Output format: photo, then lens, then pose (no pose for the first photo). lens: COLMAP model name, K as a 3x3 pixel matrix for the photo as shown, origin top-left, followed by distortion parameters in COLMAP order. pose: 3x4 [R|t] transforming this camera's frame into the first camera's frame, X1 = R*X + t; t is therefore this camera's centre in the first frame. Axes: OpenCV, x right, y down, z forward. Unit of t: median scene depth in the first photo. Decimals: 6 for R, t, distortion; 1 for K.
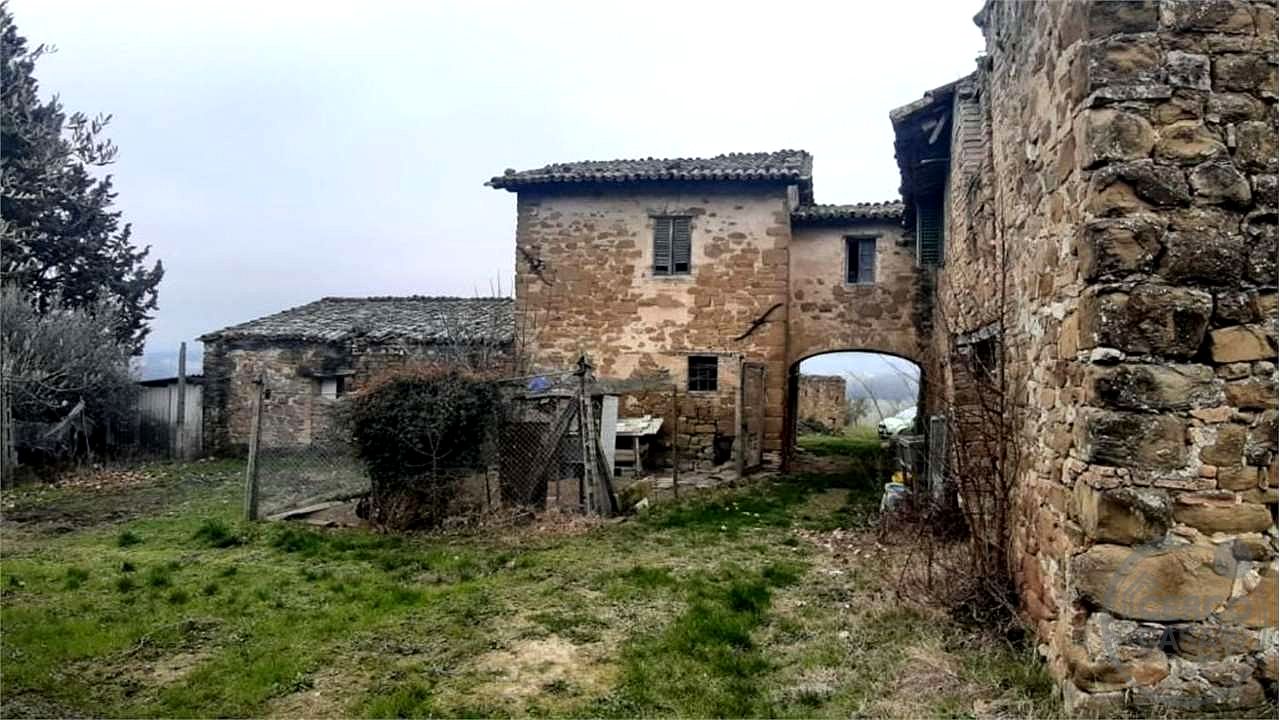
lens RADIAL K [[708.5, 0, 640.0], [0, 708.5, 360.0], [0, 0, 1]] dist [-0.064760, -0.030882]
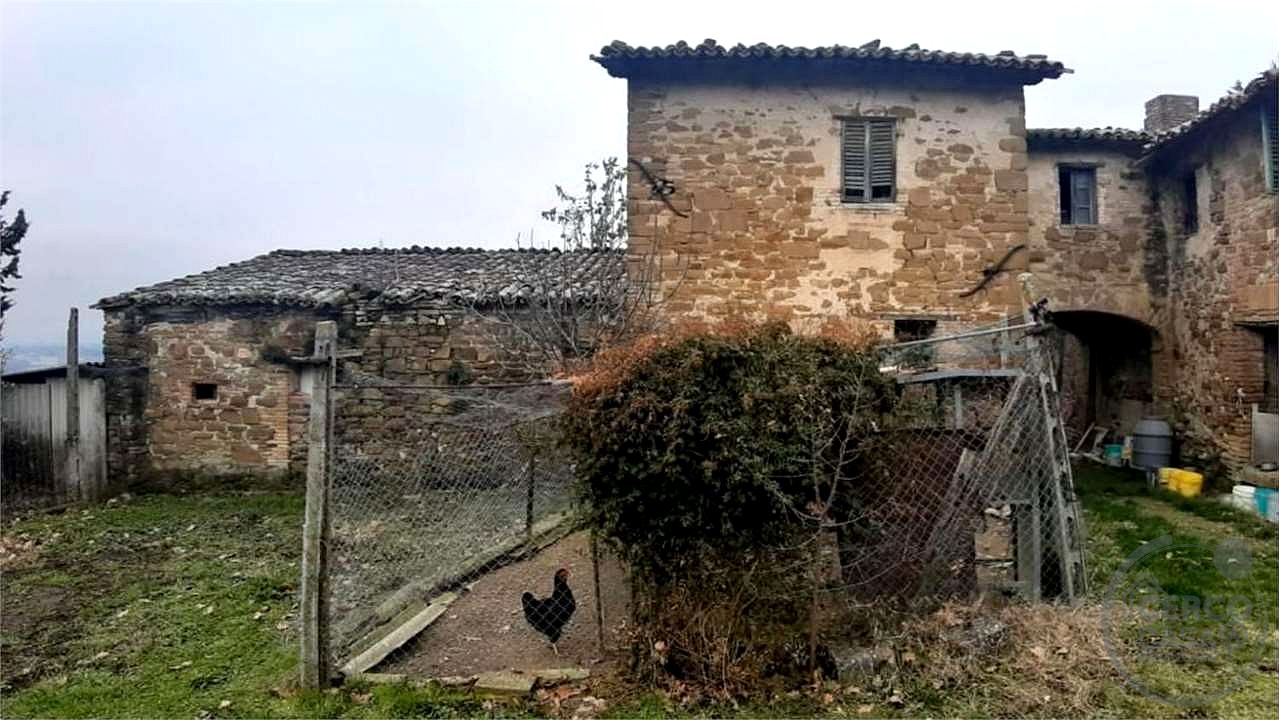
lens RADIAL K [[708.5, 0, 640.0], [0, 708.5, 360.0], [0, 0, 1]] dist [-0.064760, -0.030882]
pose [[0.986276, -0.016612, 0.164266, -0.283720], [0.014813, 0.999816, 0.012172, 0.021209], [-0.164438, -0.009572, 0.986341, 0.352288]]
